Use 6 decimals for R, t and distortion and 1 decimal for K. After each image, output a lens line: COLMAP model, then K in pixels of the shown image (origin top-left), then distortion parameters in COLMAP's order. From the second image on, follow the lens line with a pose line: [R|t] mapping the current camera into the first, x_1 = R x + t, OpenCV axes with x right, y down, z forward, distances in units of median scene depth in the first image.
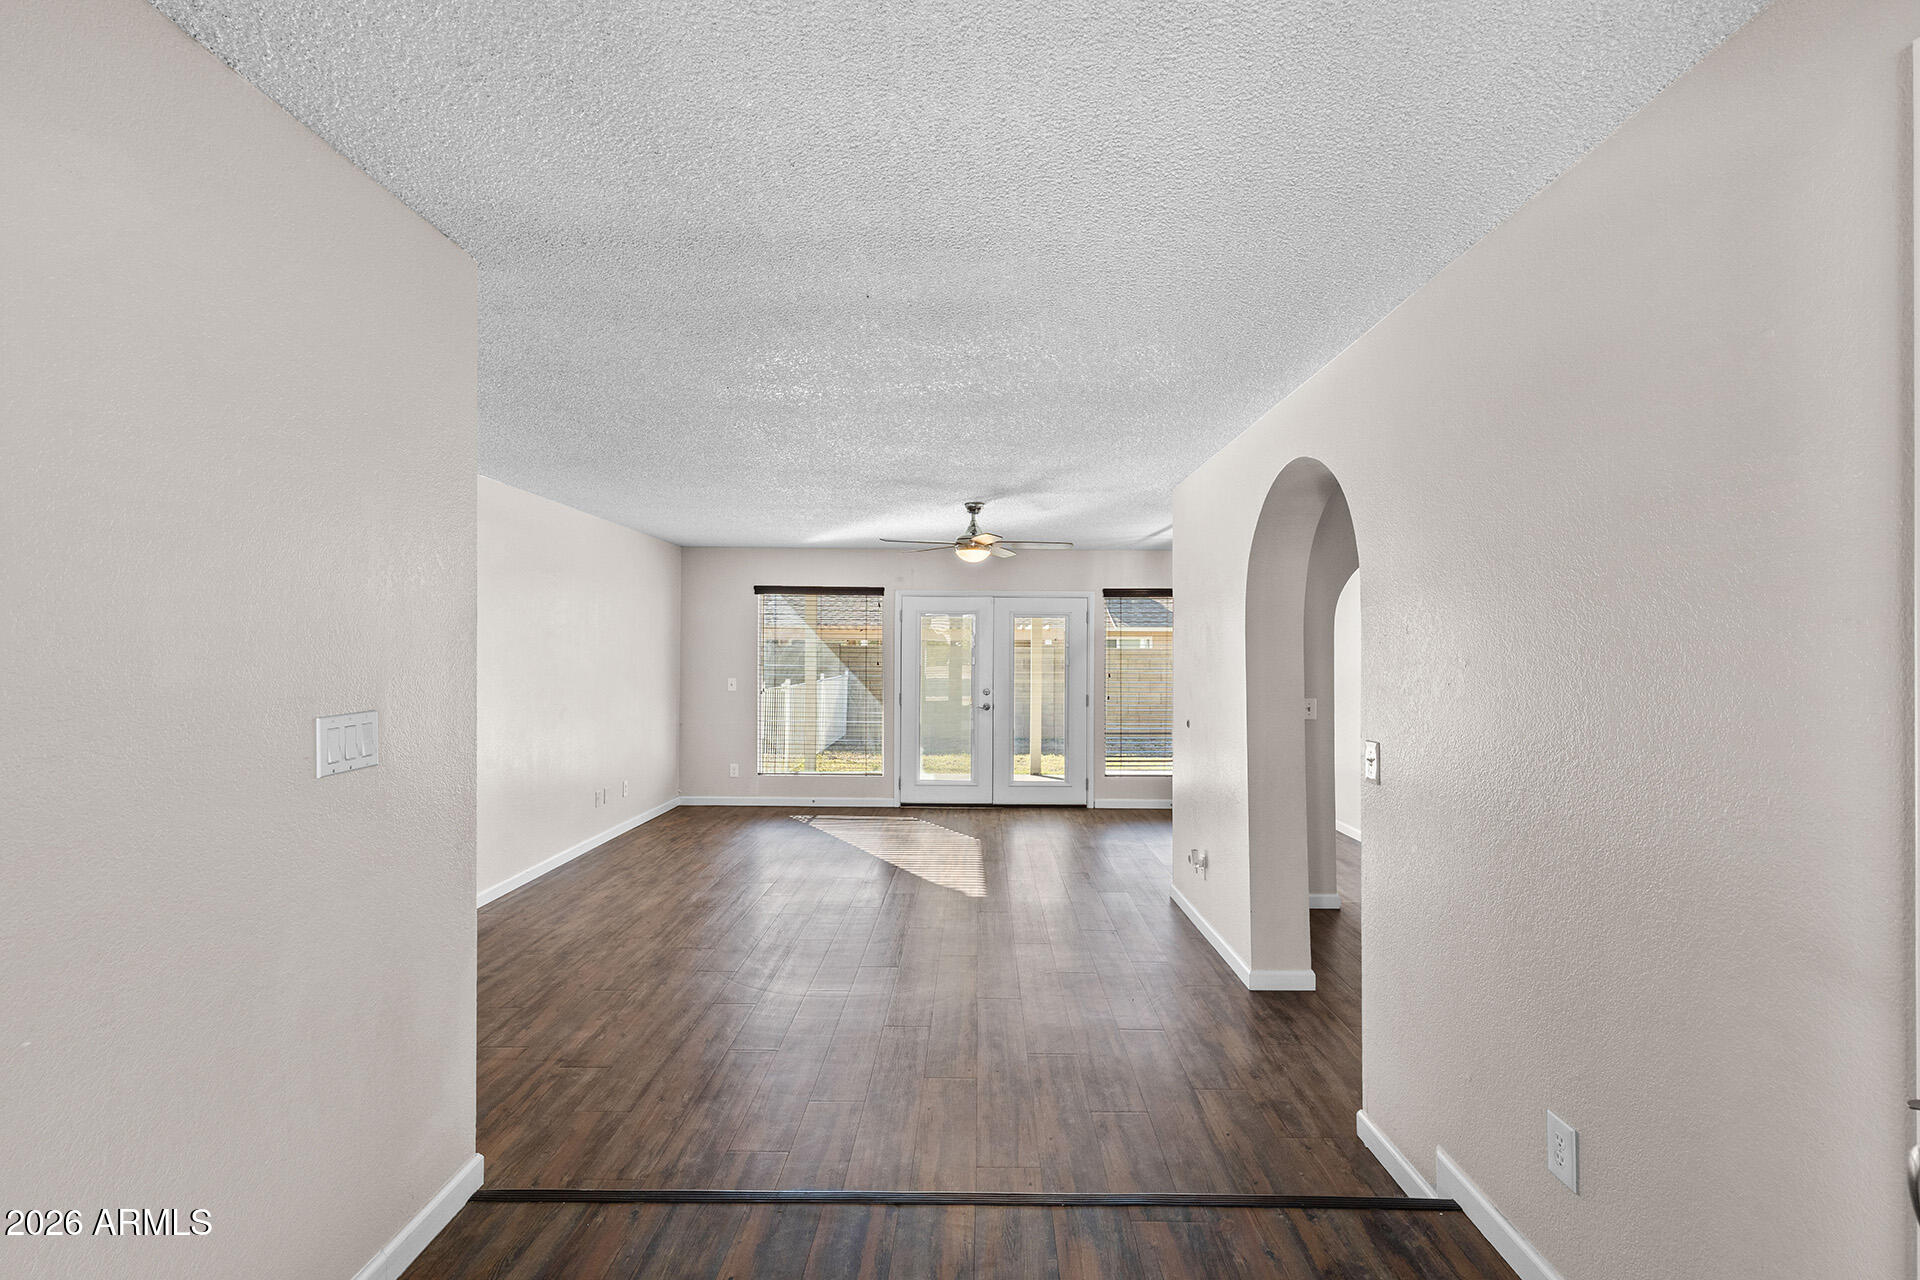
lens RADIAL K [[881.3, 0, 973.0], [0, 881.3, 638.0], [0, 0, 1]] dist [0.009506, -0.003073]
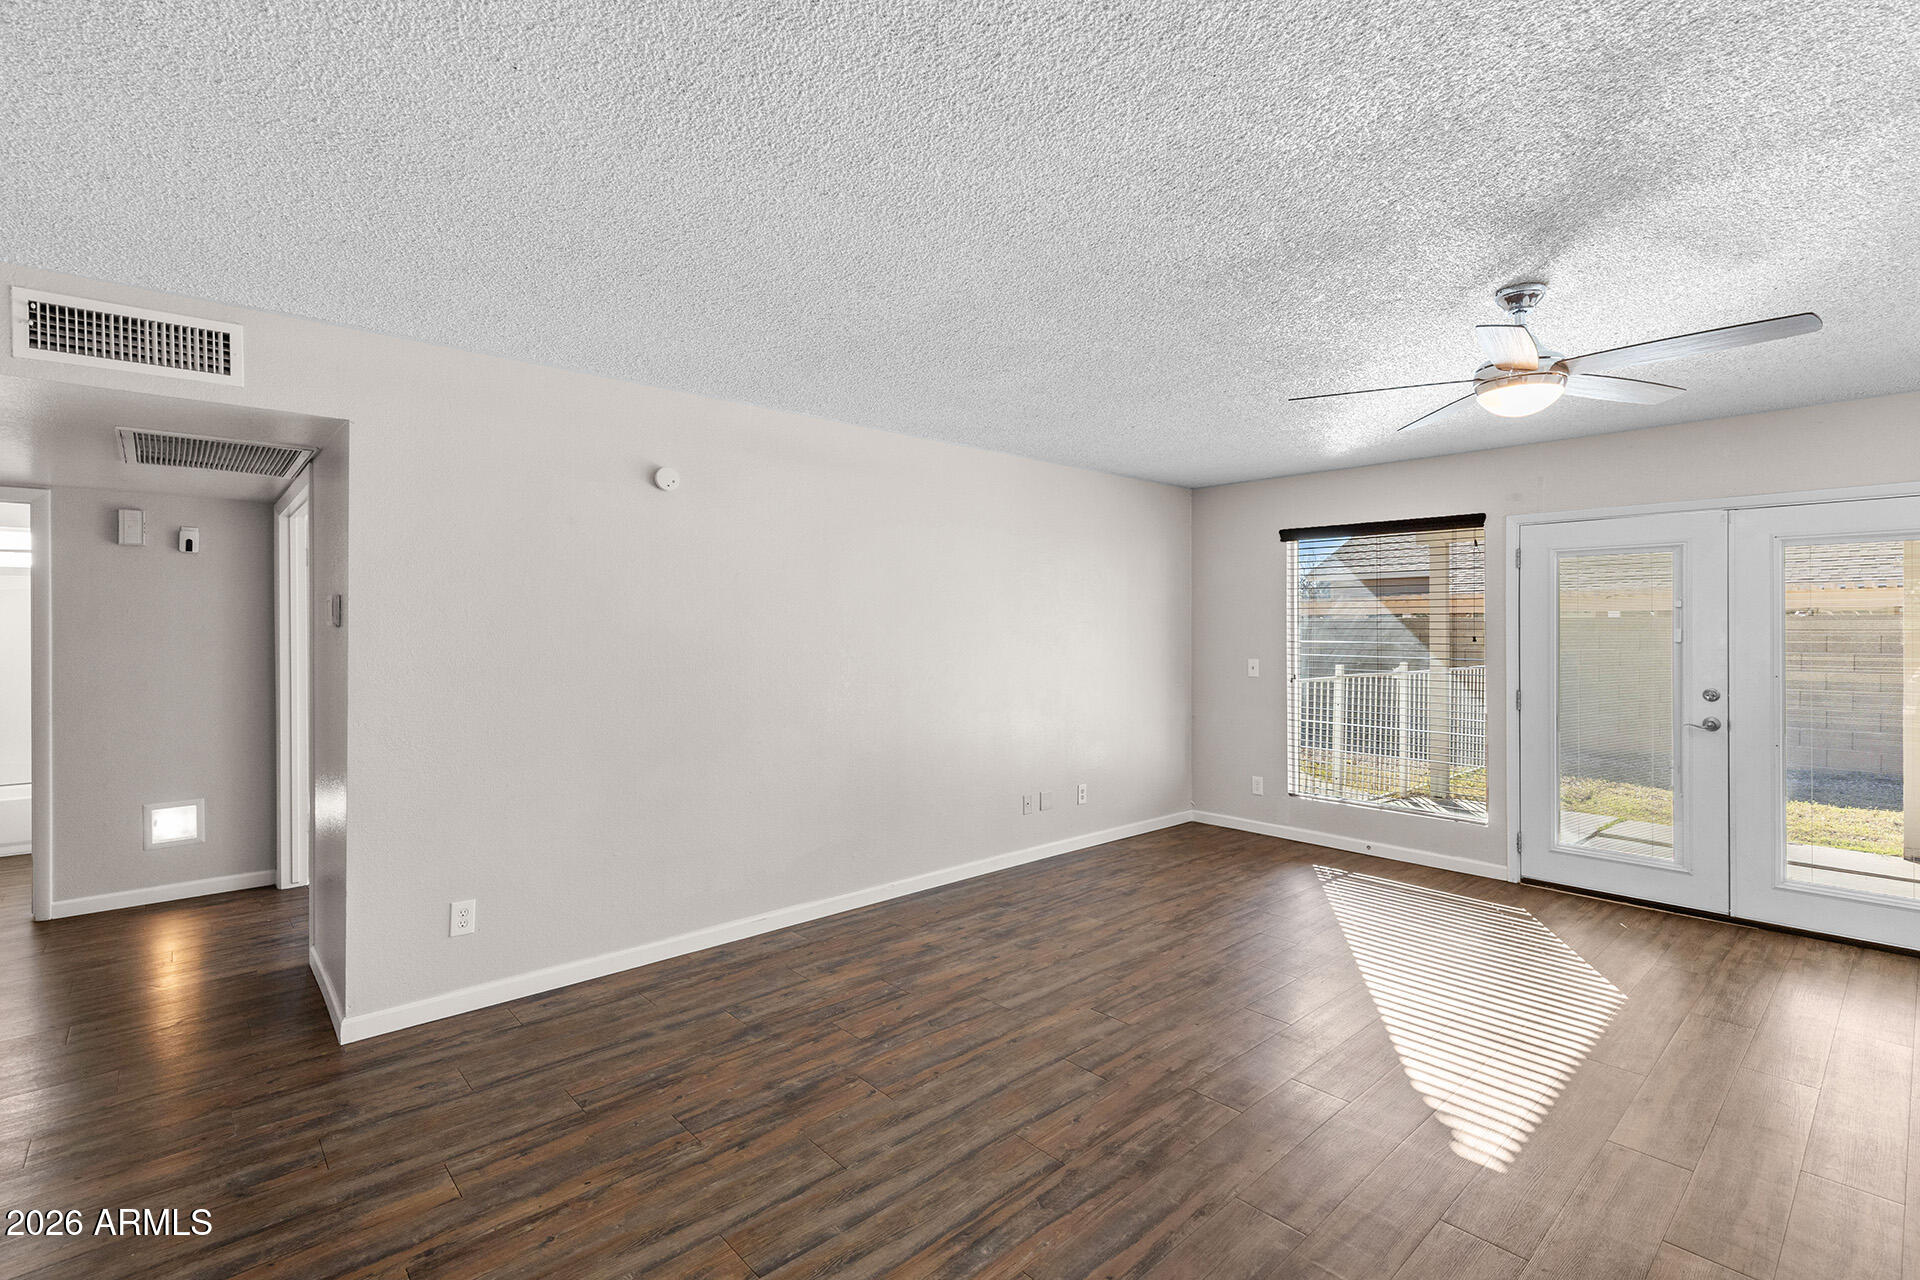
lens RADIAL K [[881.3, 0, 947.4], [0, 881.3, 629.2], [0, 0, 1]] dist [0.009506, -0.003073]
pose [[0.676076, -0.005742, -0.736809, 0.096996], [0.014607, 0.999878, 0.005610, 0.013238], [0.736687, -0.014555, 0.676078, 0.326160]]
